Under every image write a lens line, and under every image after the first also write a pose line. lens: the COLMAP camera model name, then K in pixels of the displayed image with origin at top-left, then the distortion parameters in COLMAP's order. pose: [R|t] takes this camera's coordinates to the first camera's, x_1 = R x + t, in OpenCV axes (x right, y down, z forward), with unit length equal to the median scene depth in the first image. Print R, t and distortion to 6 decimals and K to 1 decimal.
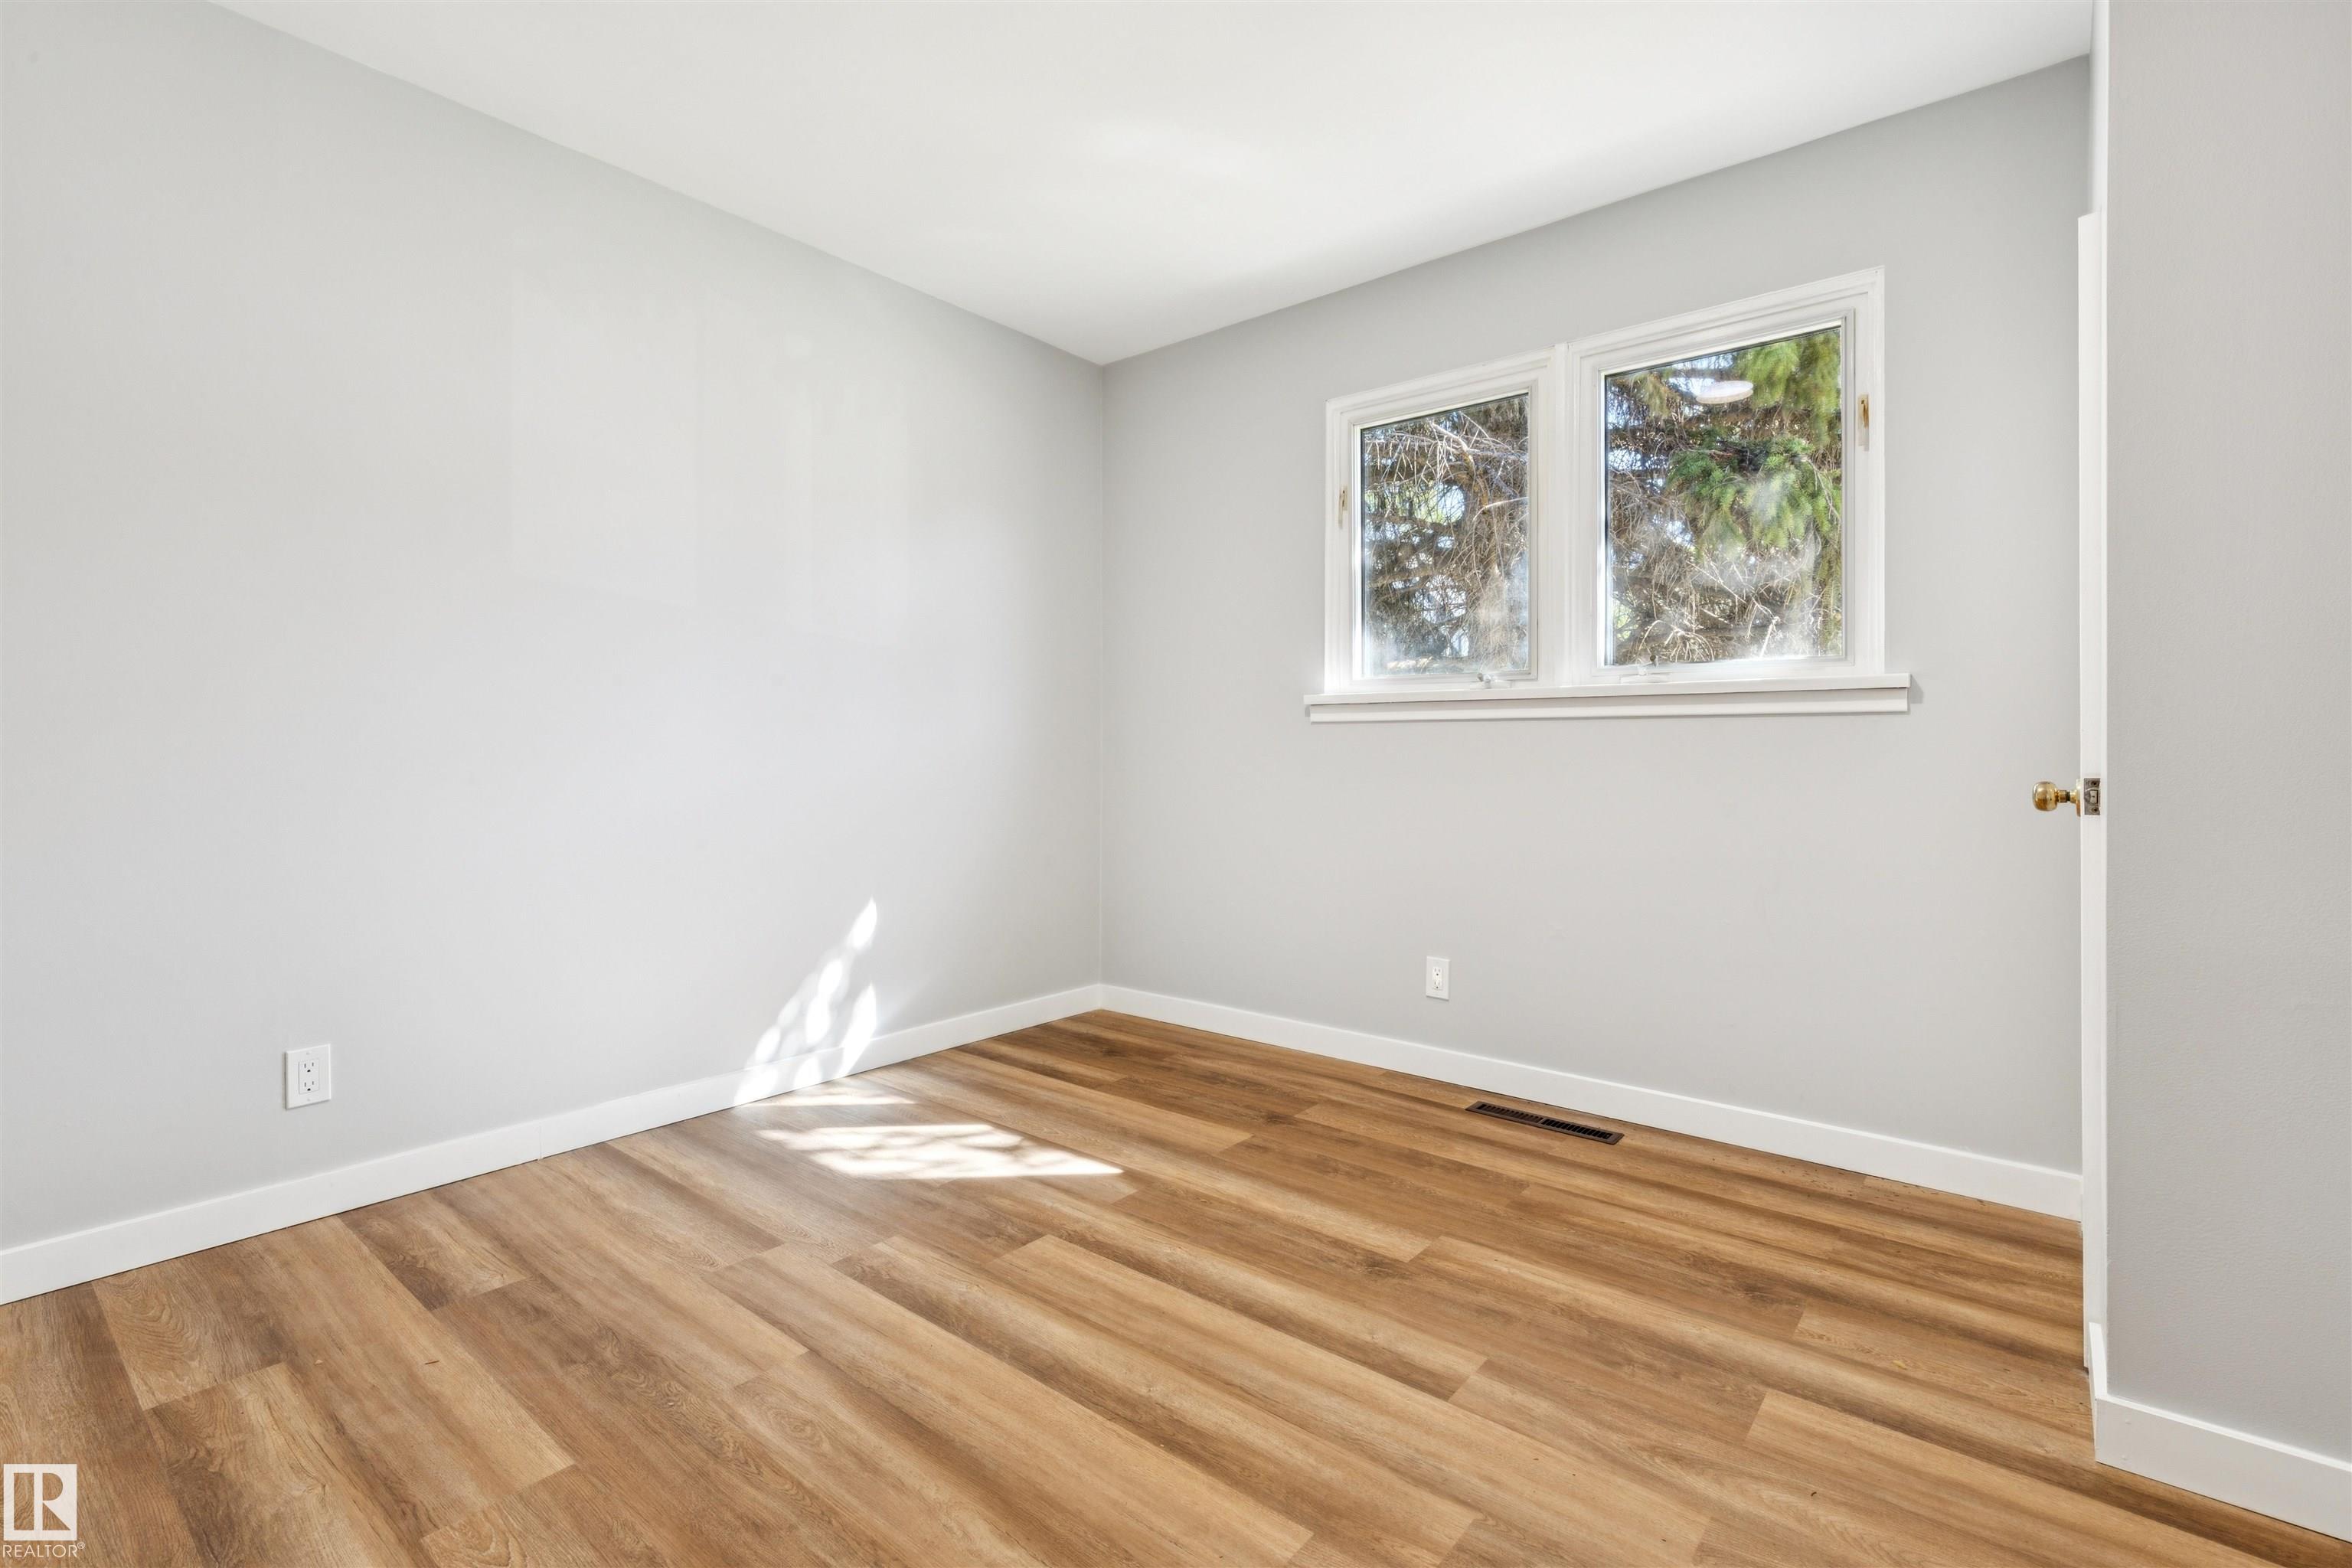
lens RADIAL K [[1061.9, 0, 1163.5], [0, 1061.9, 748.3], [0, 0, 1]] dist [0.002350, -0.000474]
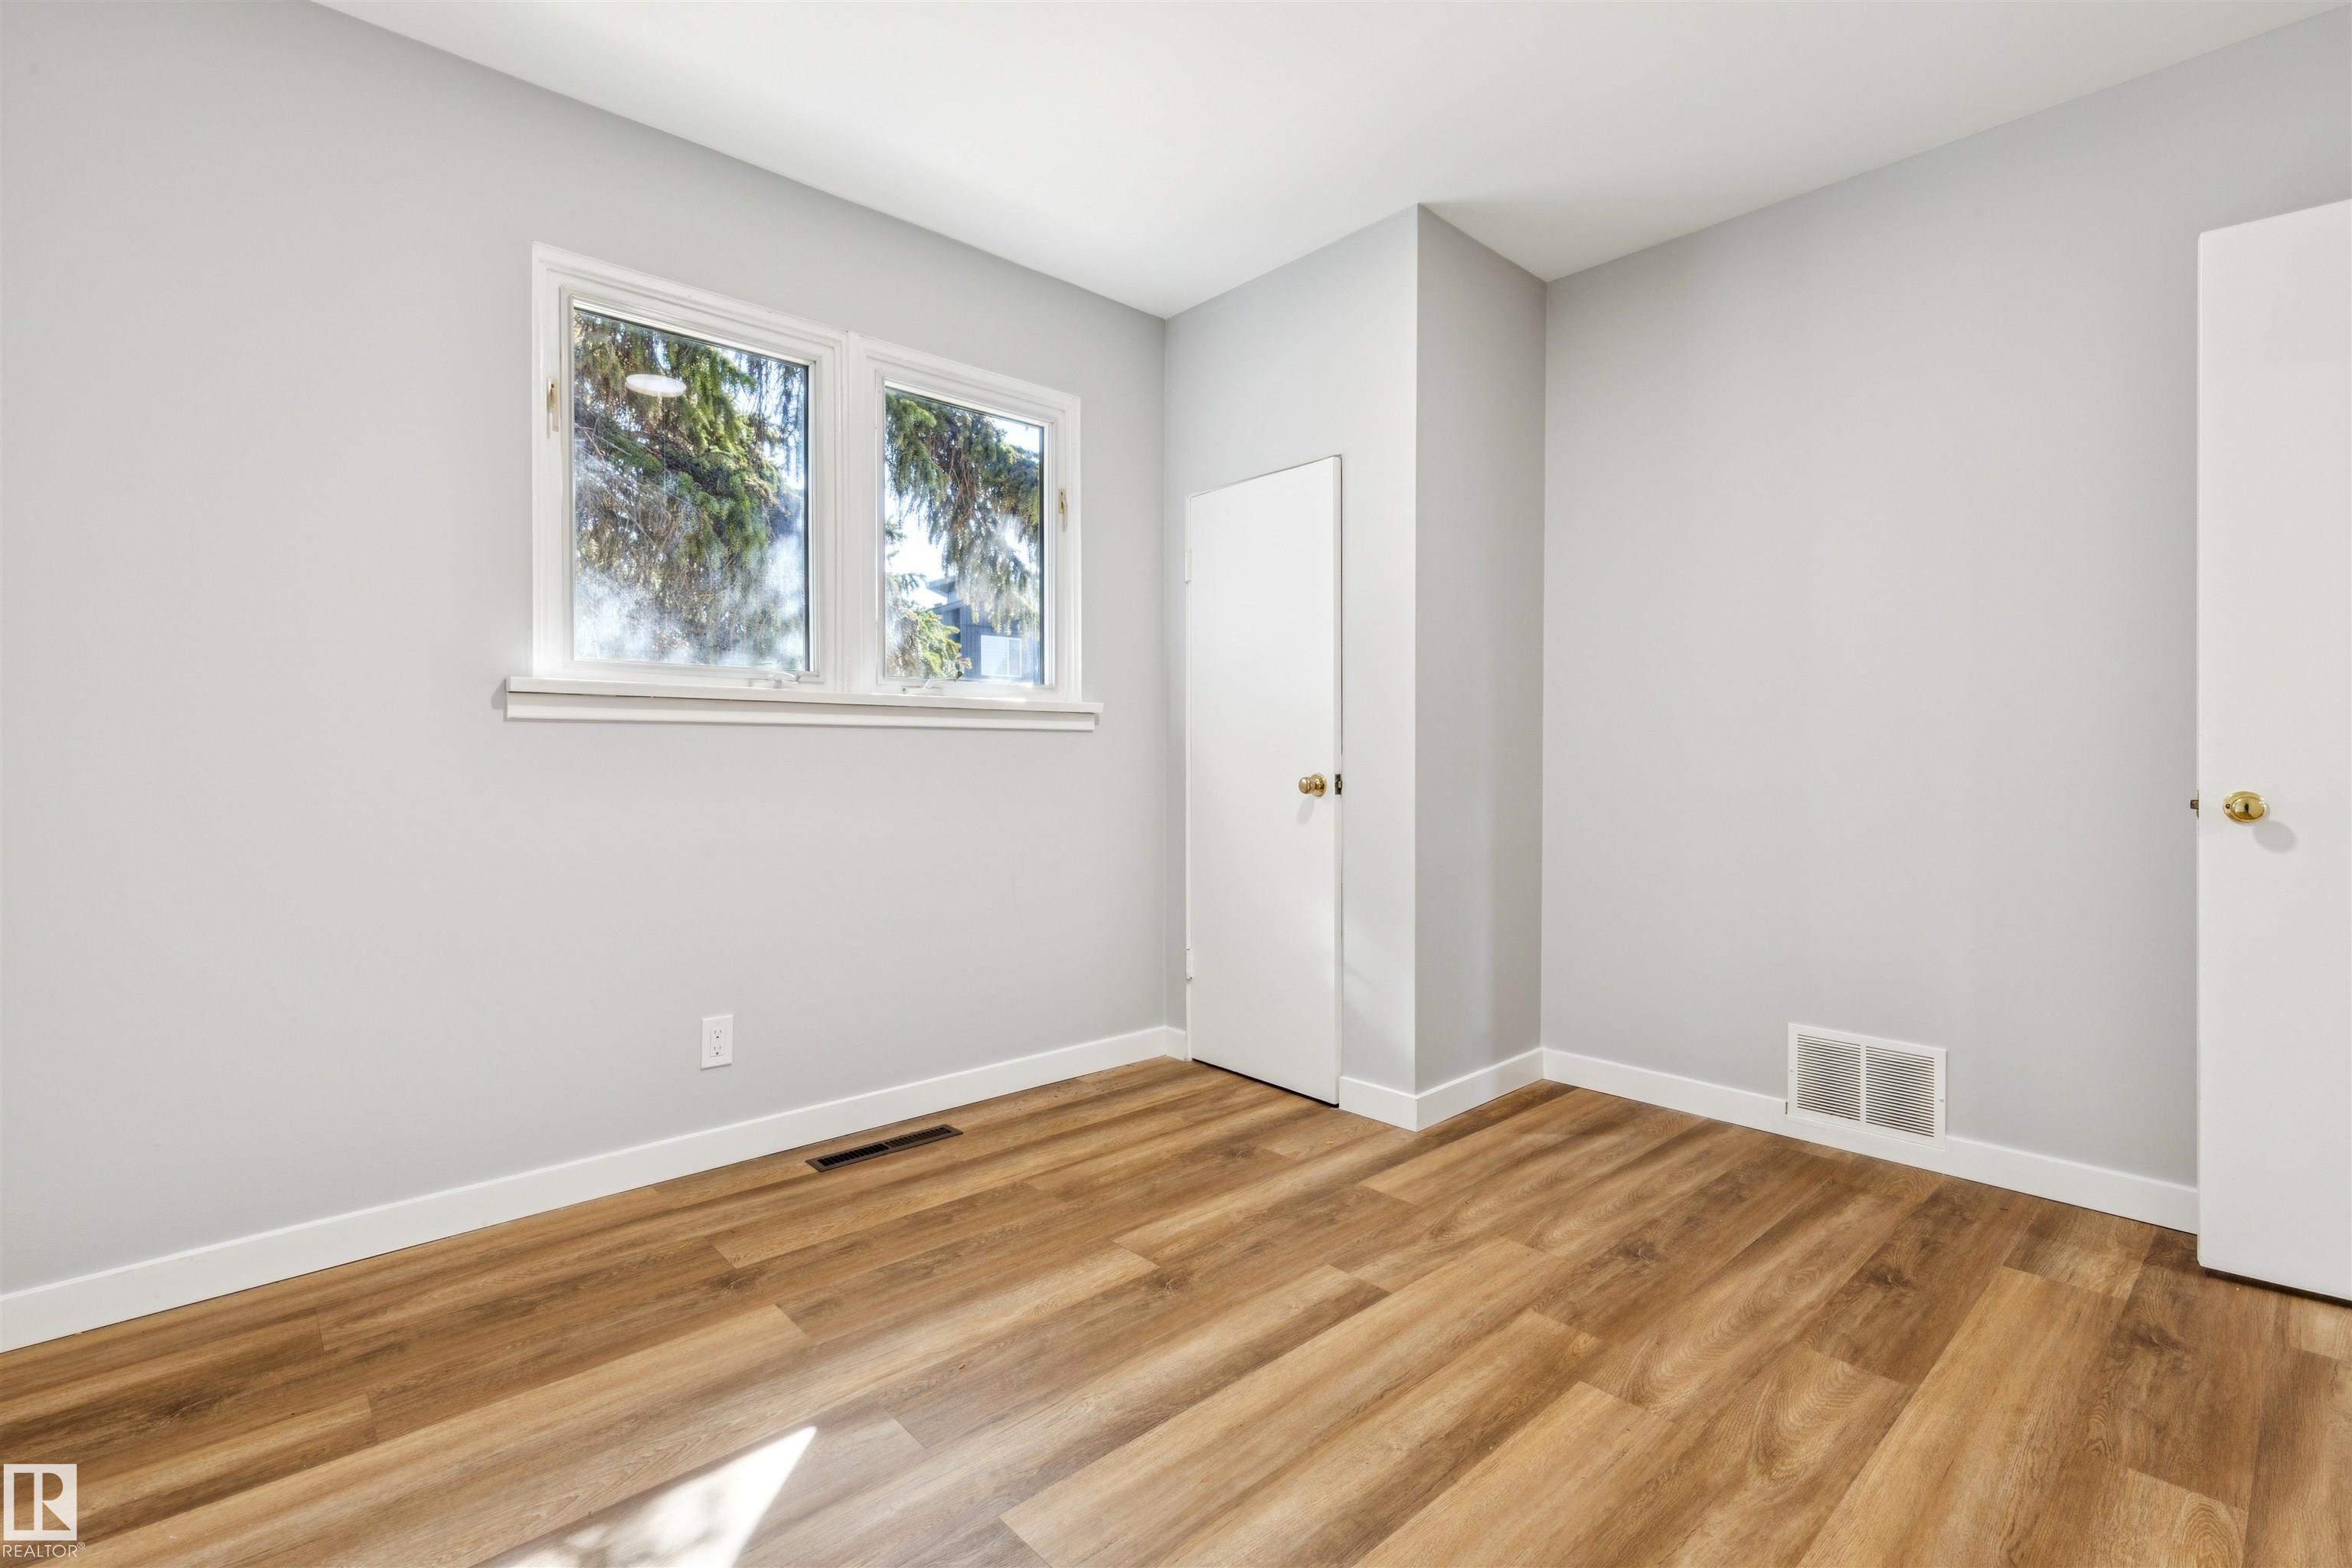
lens RADIAL K [[1061.9, 0, 1163.5], [0, 1061.9, 748.3], [0, 0, 1]] dist [0.002350, -0.000474]
pose [[0.148460, 0.003404, 0.988912, -0.682228], [0.003932, 0.999984, -0.004033, -0.002108], [-0.988911, 0.004487, 0.148445, 0.754253]]
